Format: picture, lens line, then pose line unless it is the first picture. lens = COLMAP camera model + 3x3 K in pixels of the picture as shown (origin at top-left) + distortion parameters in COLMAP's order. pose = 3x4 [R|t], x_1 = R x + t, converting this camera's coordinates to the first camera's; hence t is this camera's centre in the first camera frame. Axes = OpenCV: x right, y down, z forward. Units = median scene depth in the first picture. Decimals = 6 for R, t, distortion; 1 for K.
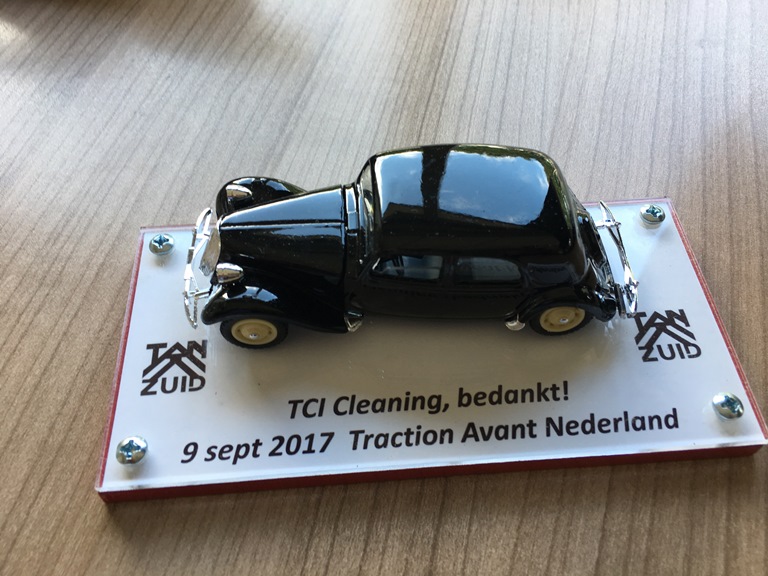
lens RADIAL K [[646.2, 0, 384.0], [0, 646.2, 288.0], [0, 0, 1]] dist [0.040013, -0.003857]
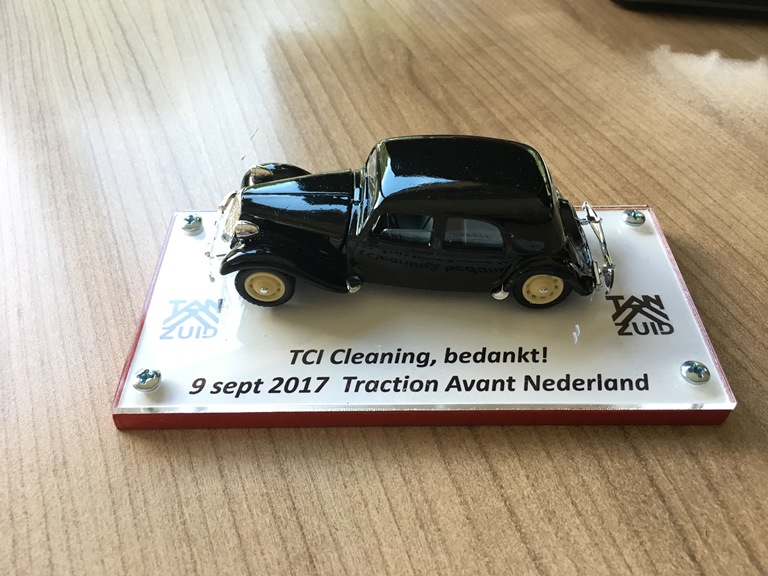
lens RADIAL K [[646.2, 0, 384.0], [0, 646.2, 288.0], [0, 0, 1]] dist [0.040013, -0.003857]
pose [[0.997899, 0.047096, -0.044483, 0.056104], [-0.053024, 0.988274, -0.143188, 0.222331], [0.037218, 0.145246, 0.988695, -0.099210]]
